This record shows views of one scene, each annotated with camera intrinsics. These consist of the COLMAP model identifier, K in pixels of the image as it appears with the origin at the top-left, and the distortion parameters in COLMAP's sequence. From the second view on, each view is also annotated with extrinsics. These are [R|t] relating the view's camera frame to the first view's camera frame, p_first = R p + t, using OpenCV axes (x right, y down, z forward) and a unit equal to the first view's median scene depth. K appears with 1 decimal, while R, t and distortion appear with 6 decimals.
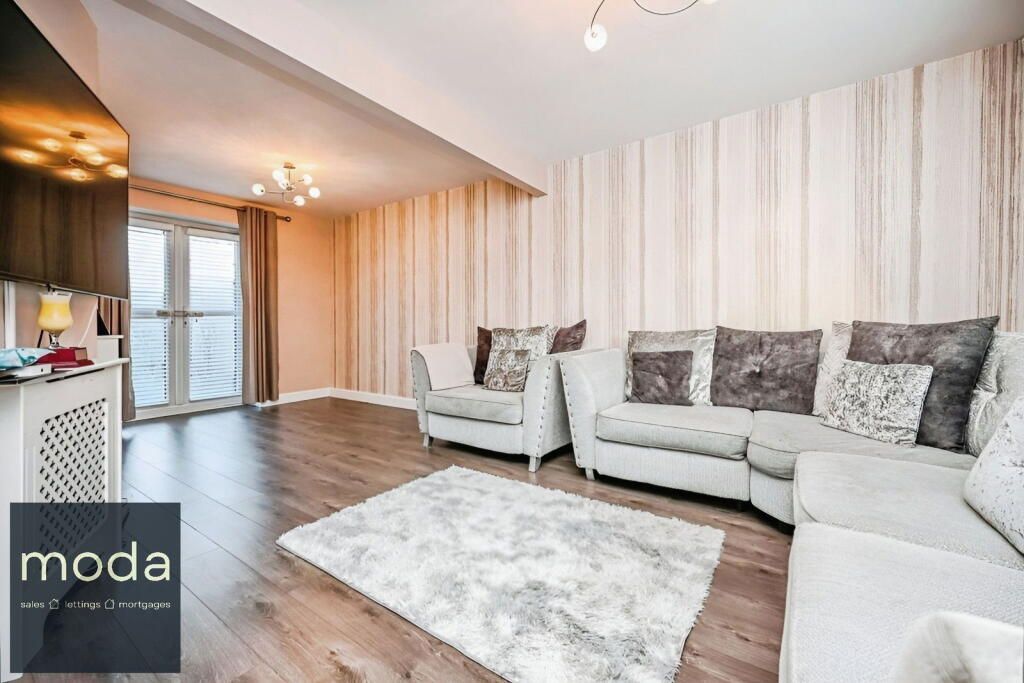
lens RADIAL K [[413.2, 0, 511.2], [0, 413.2, 330.7], [0, 0, 1]] dist [0.000090, 0.000065]
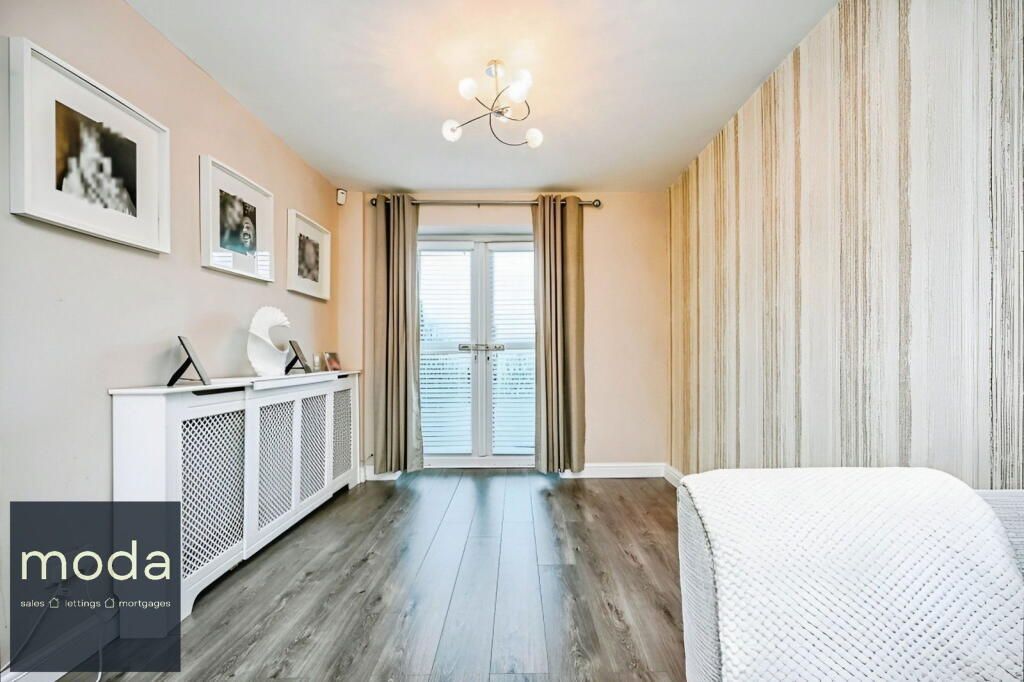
lens RADIAL K [[427.0, 0, 516.2], [0, 427.0, 353.9], [0, 0, 1]] dist [-0.000549, -0.000040]
pose [[0.589355, 0.000561, -0.807874, -0.061458], [-0.007146, 0.999964, -0.004518, -0.023515], [0.807843, 0.008436, 0.589338, 0.521067]]
